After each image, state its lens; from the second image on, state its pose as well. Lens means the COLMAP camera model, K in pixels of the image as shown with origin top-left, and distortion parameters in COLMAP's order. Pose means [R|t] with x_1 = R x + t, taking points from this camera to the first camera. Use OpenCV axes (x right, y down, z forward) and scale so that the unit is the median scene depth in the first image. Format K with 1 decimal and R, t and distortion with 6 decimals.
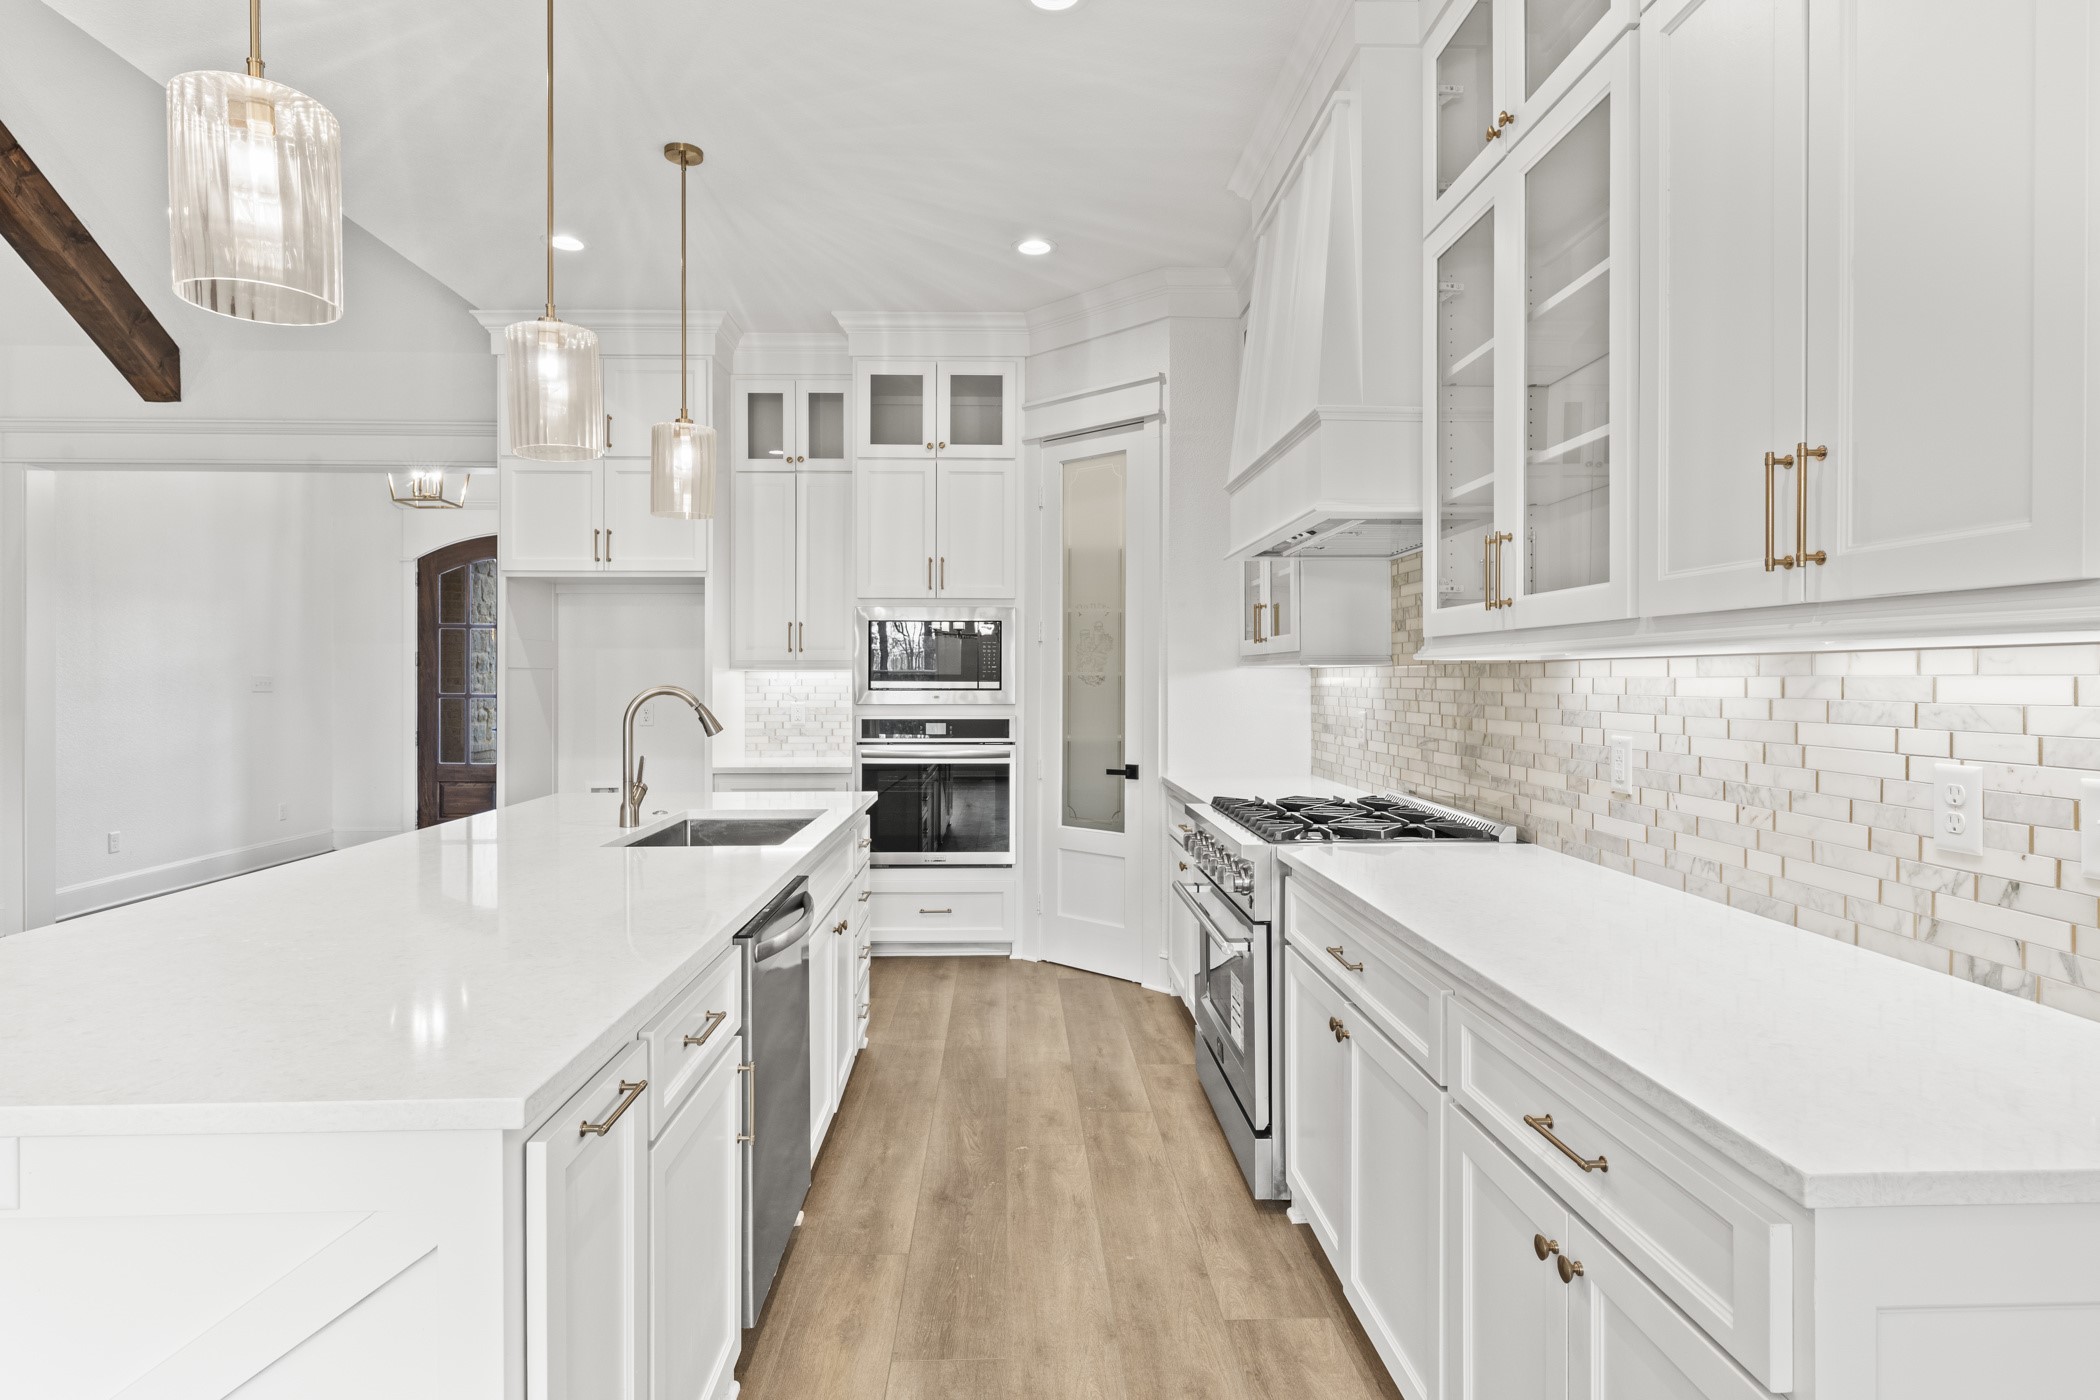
lens RADIAL K [[1112.4, 0, 1043.6], [0, 1112.4, 687.9], [0, 0, 1]] dist [-0.003652, 0.000334]
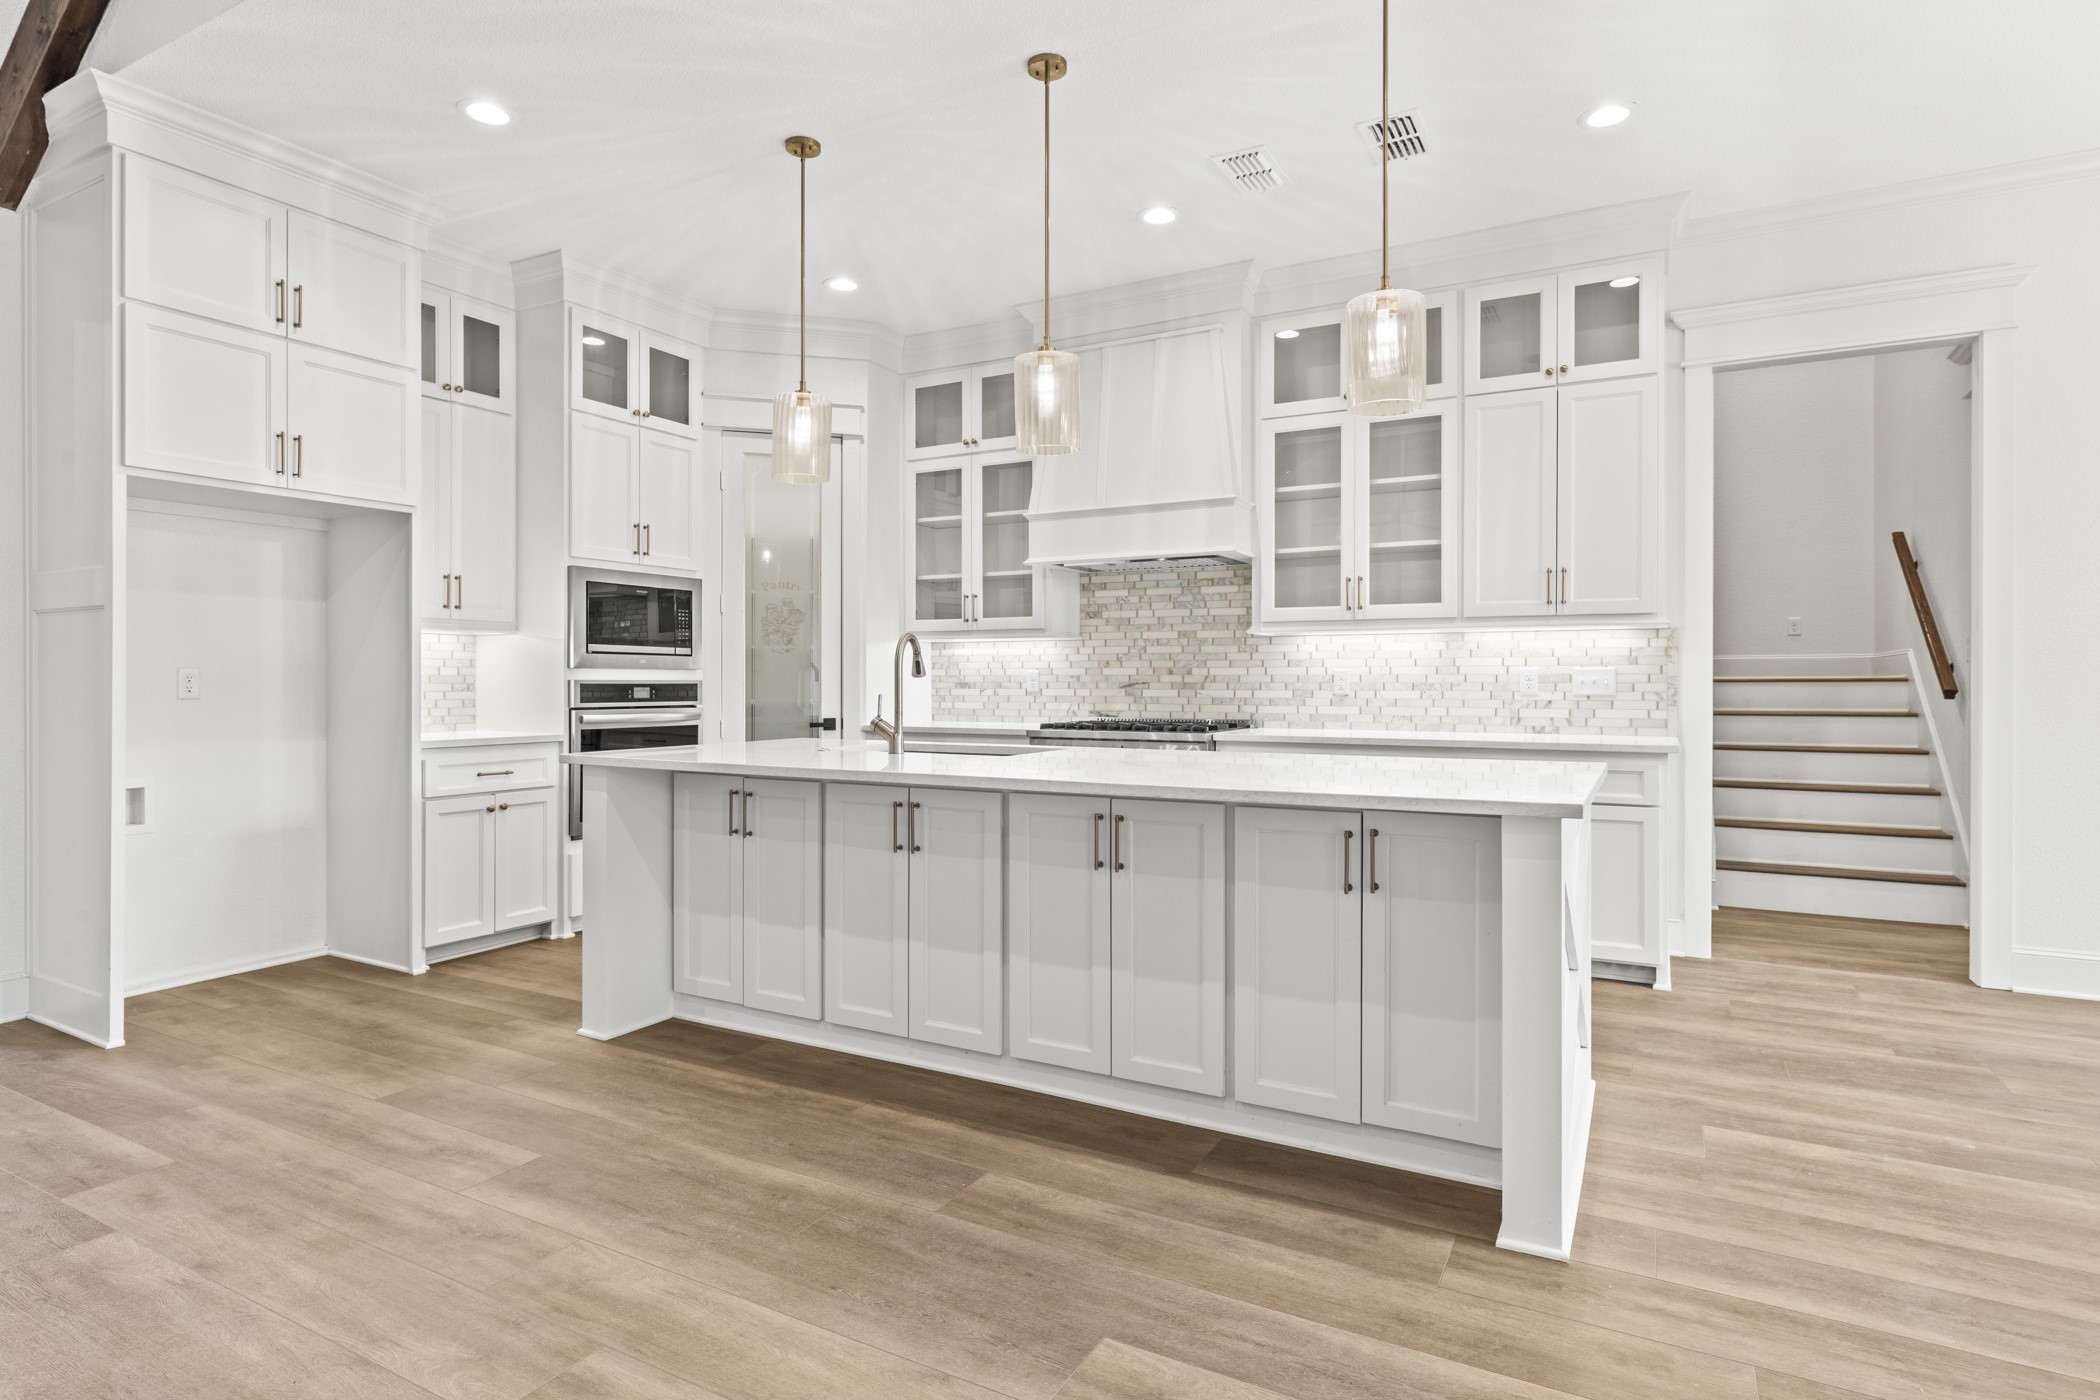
lens RADIAL K [[1112.4, 0, 1045.7], [0, 1112.4, 691.5], [0, 0, 1]] dist [-0.003652, 0.000334]
pose [[0.504492, -0.006998, 0.863388, -0.789420], [0.007313, 0.999966, 0.003832, 0.034271], [-0.863385, 0.004381, 0.504526, 0.171823]]
